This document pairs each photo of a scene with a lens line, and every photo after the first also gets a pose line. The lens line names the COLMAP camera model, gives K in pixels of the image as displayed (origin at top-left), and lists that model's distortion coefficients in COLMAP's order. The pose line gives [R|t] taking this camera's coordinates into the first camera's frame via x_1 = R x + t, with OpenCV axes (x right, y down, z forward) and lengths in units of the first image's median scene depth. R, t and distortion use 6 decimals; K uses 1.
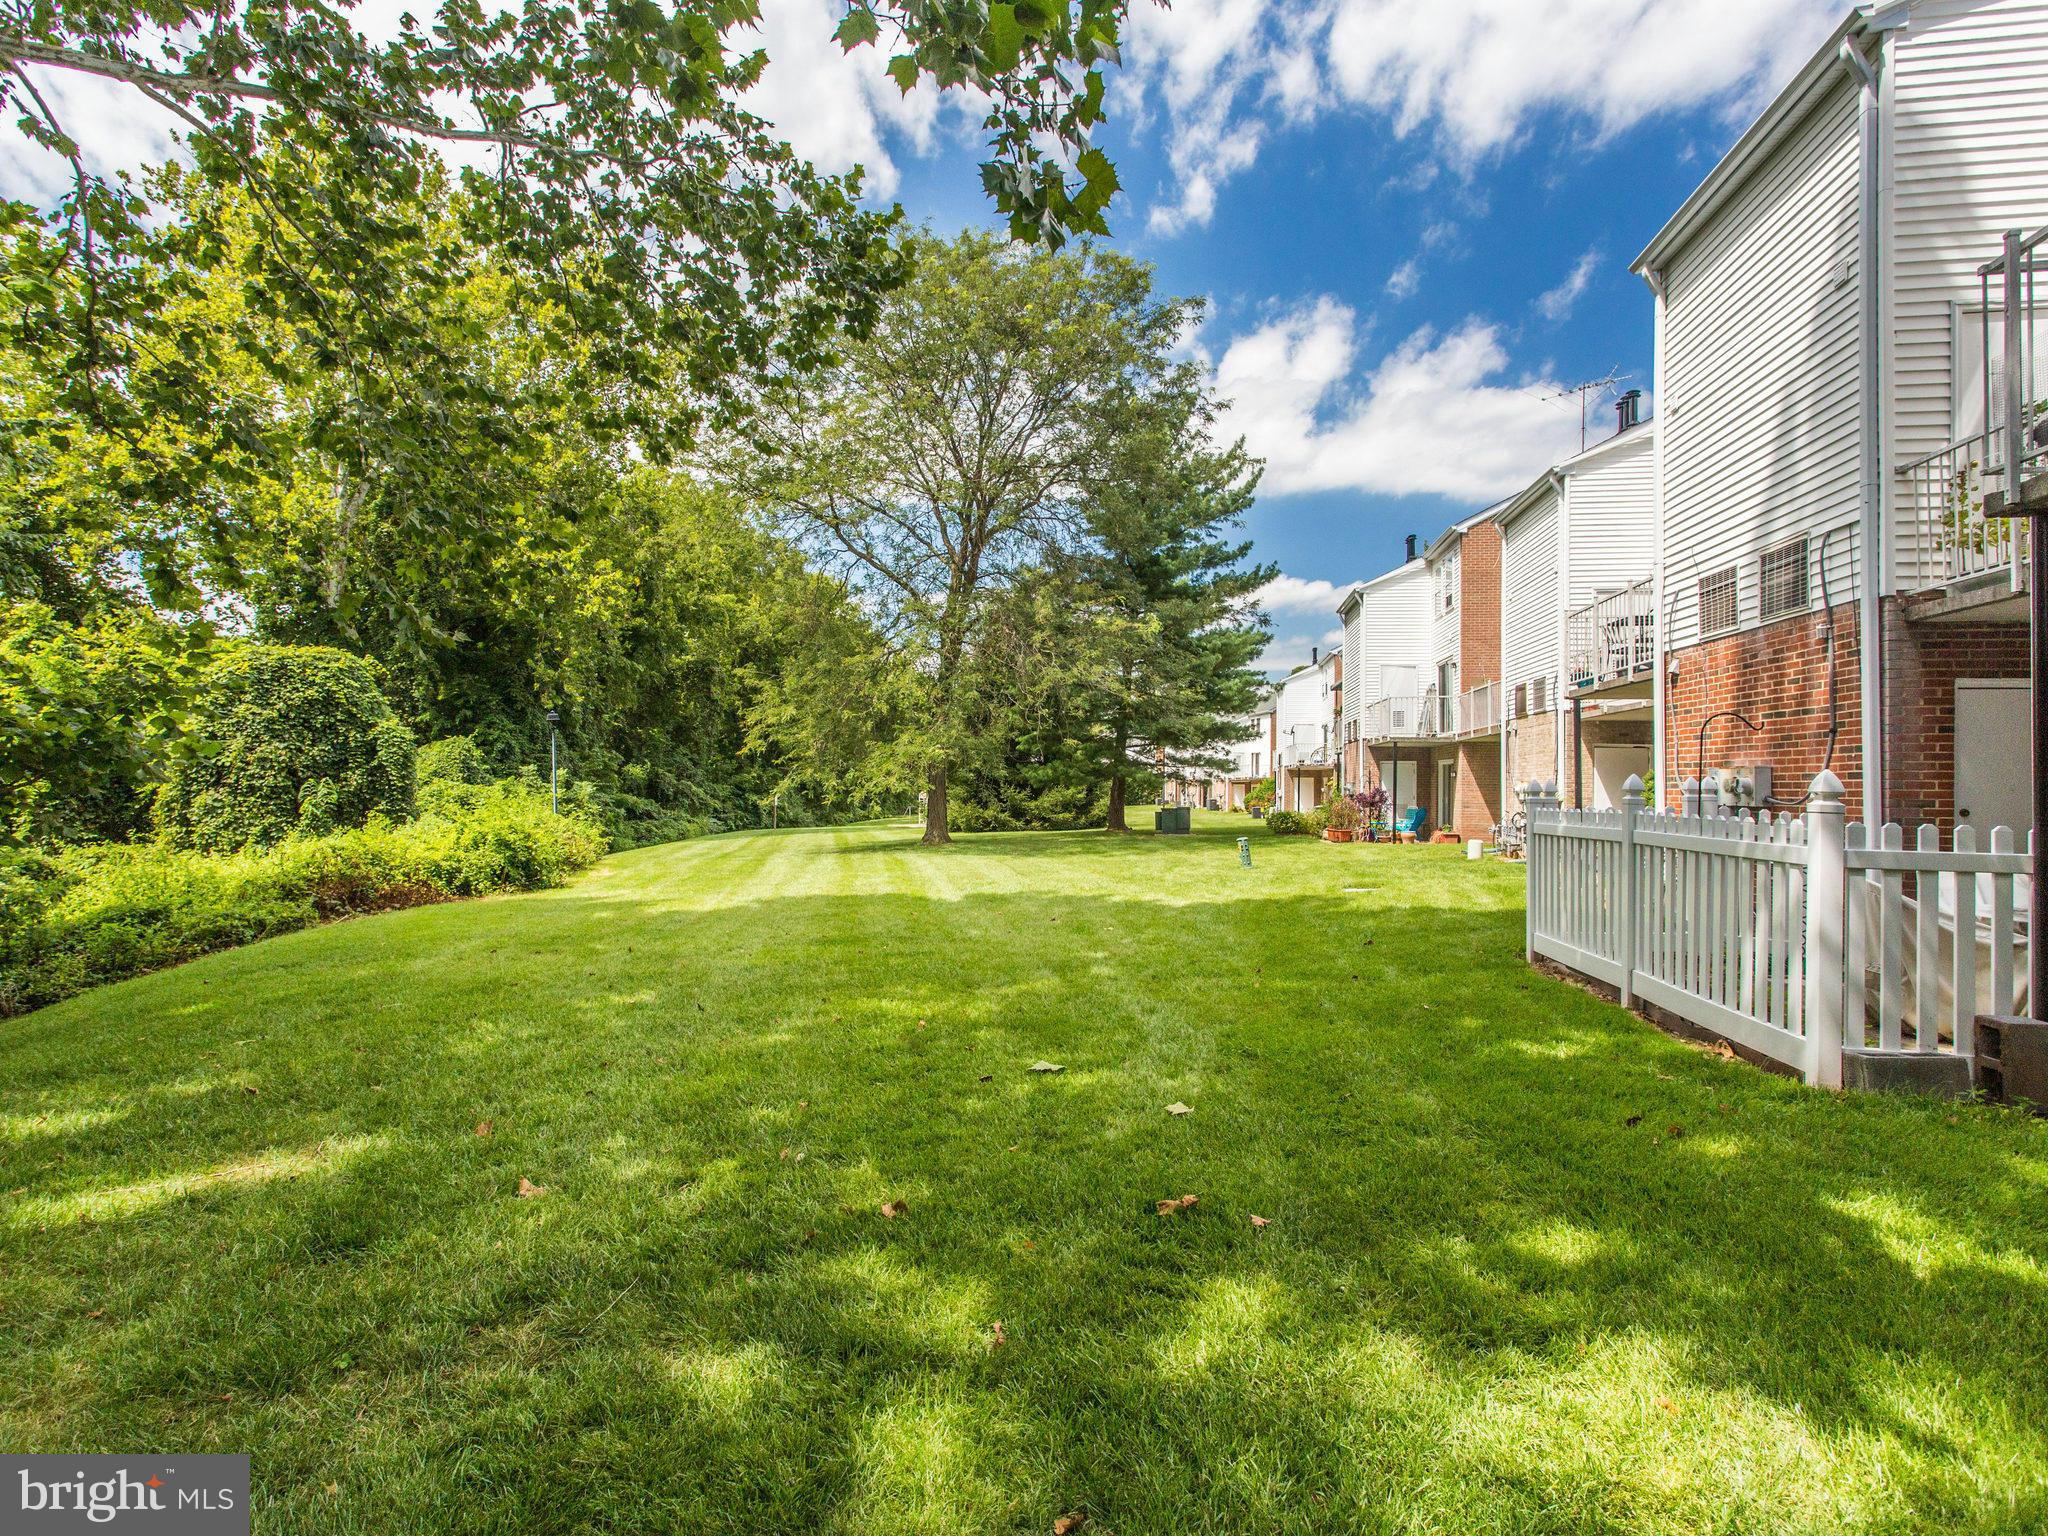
lens RADIAL K [[1077.1, 0, 1024.0], [0, 1077.1, 768.0], [0, 0, 1]] dist [-0.006341, 0.010681]
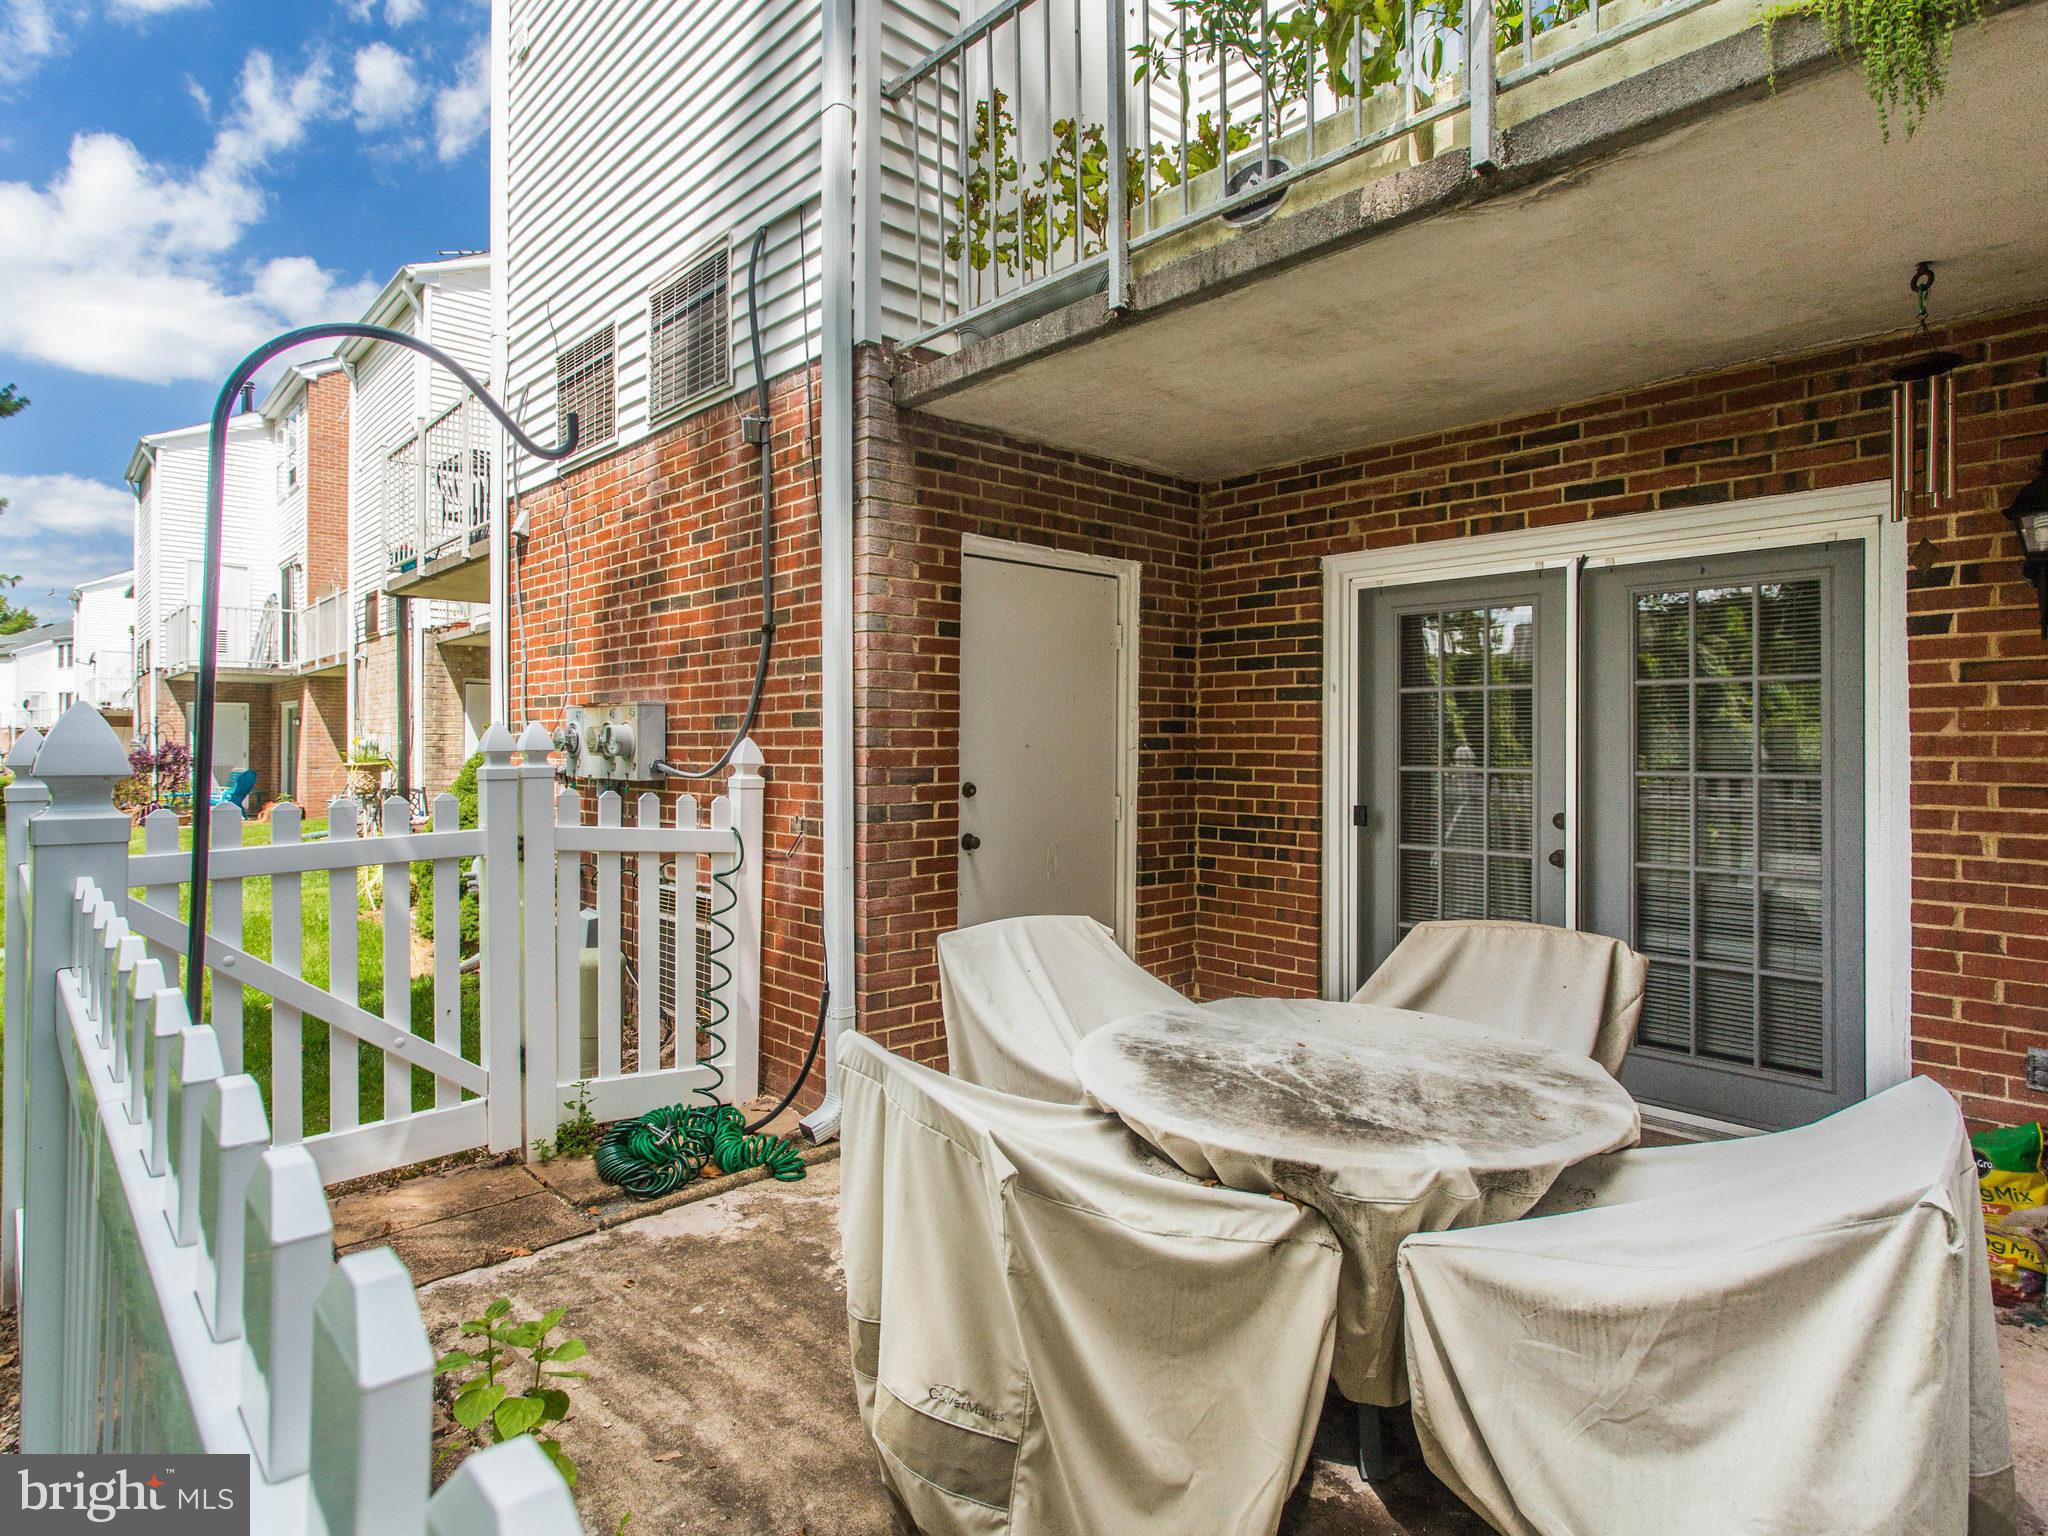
lens RADIAL K [[1096.3, 0, 995.4], [0, 1096.3, 728.6], [0, 0, 1]] dist [-0.001779, 0.001997]
pose [[0.635576, 0.000449, 0.772038, 0.348760], [-0.007759, 0.999953, 0.005806, 0.006154], [-0.771999, -0.009681, 0.635550, 0.487381]]
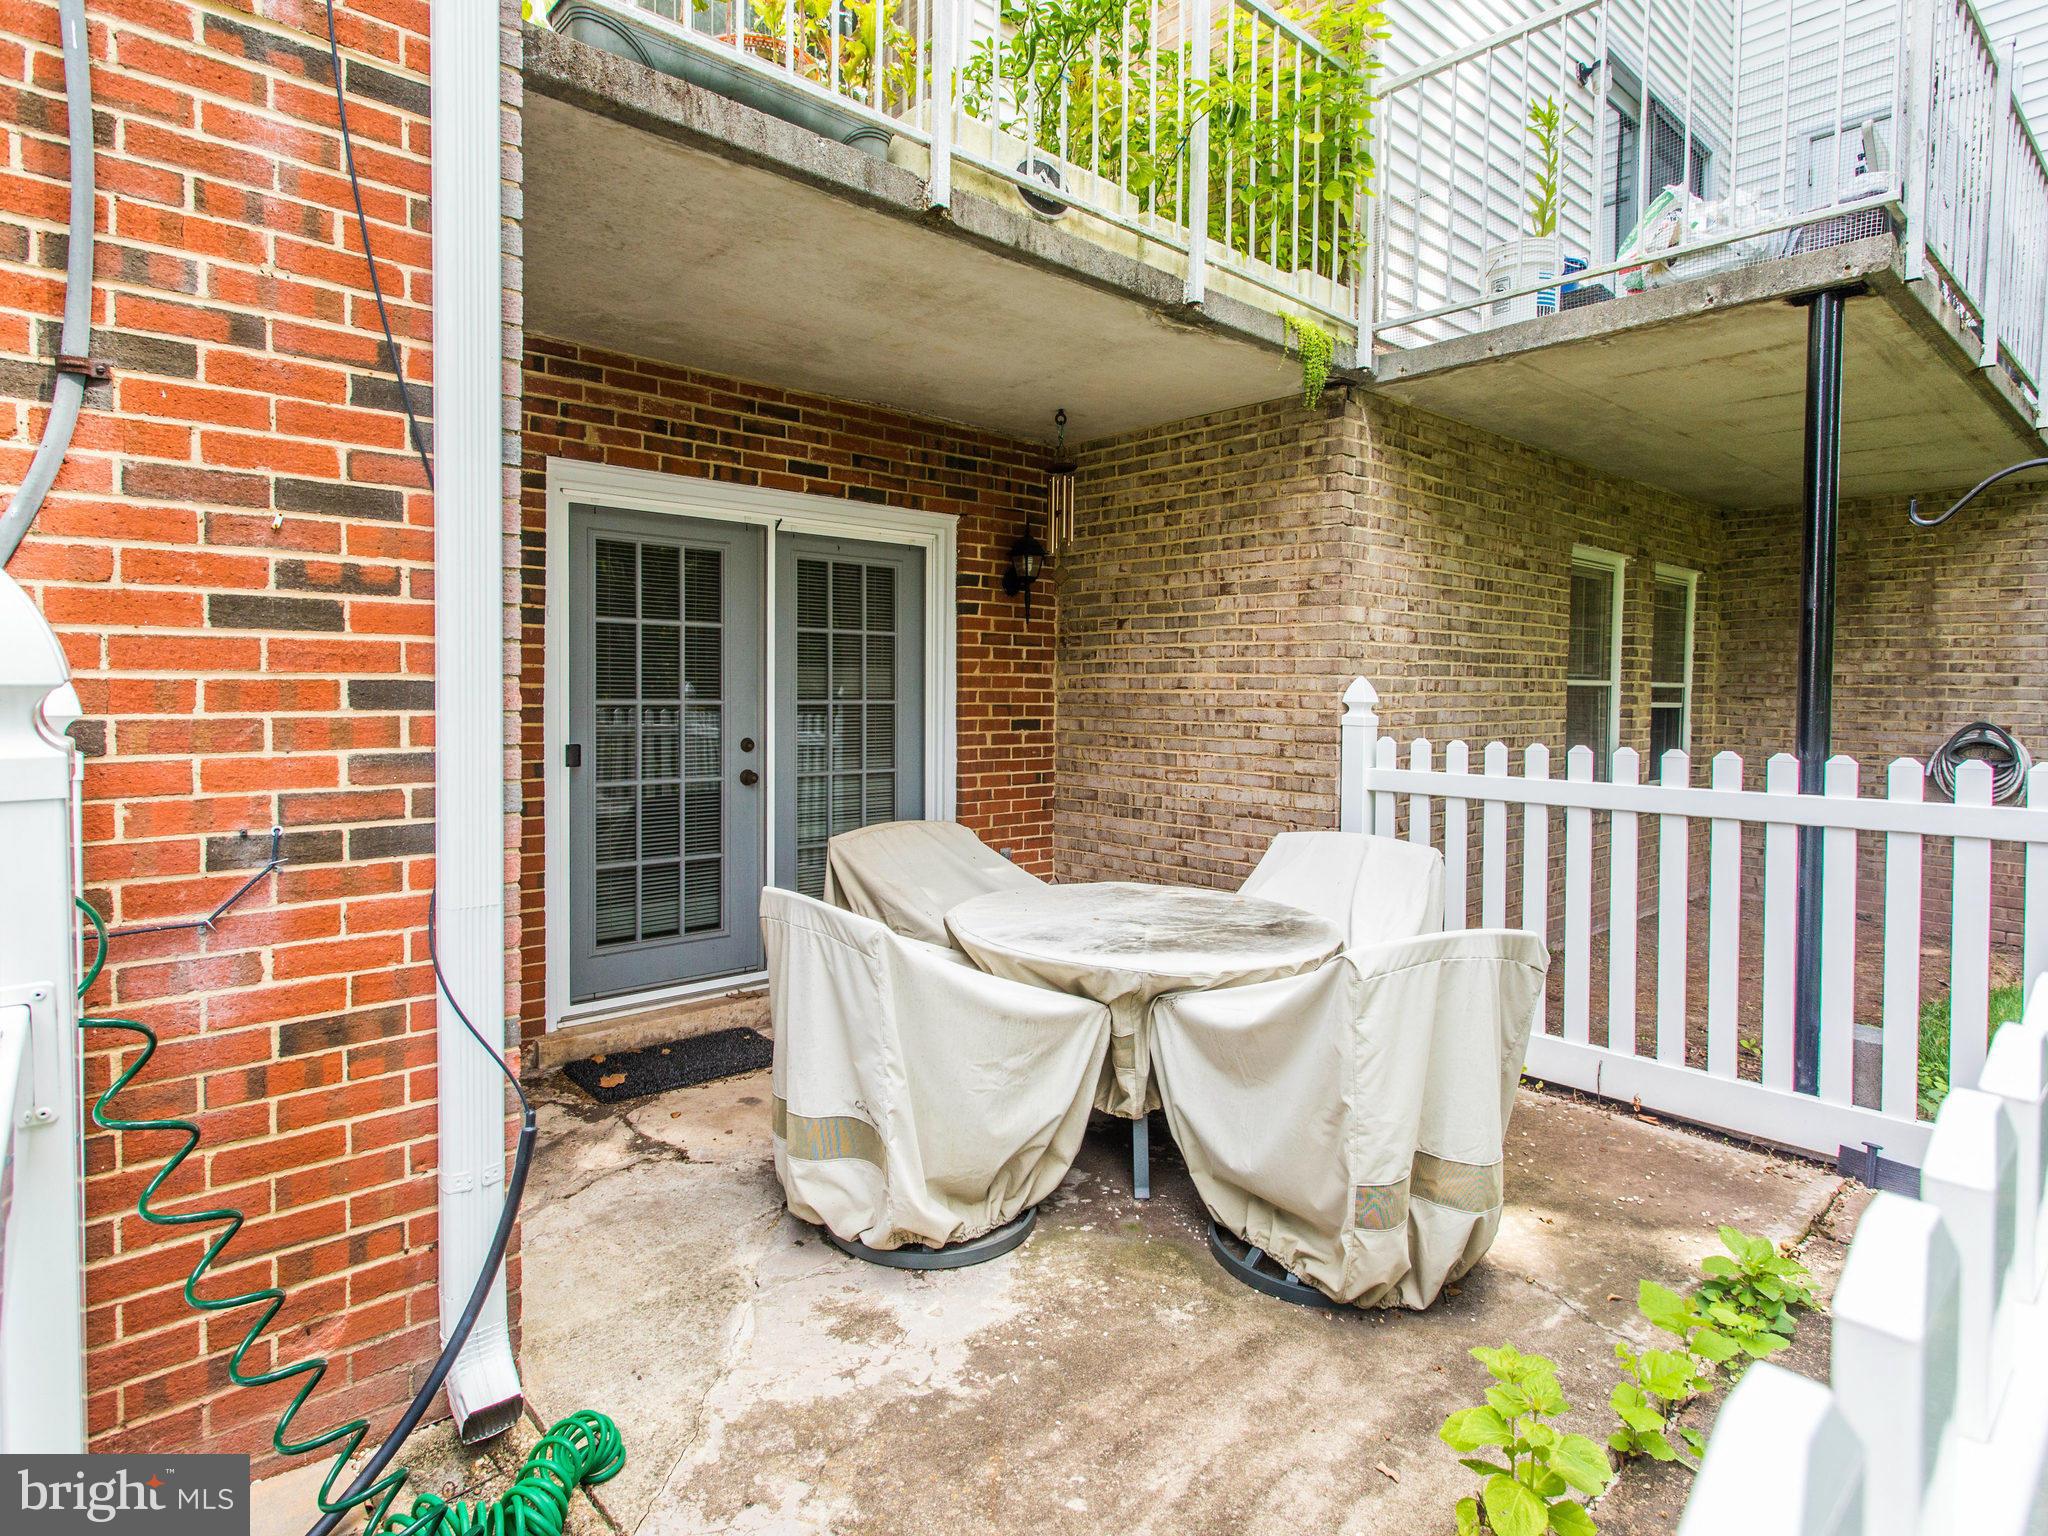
lens RADIAL K [[1105.8, 0, 1020.7], [0, 1105.8, 711.8], [0, 0, 1]] dist [-0.004027, 0.013474]
pose [[-0.766411, -0.033068, 0.641499, 0.401202], [-0.028940, 0.999438, 0.016944, 0.015182], [-0.641698, -0.005579, -0.766937, 0.852185]]
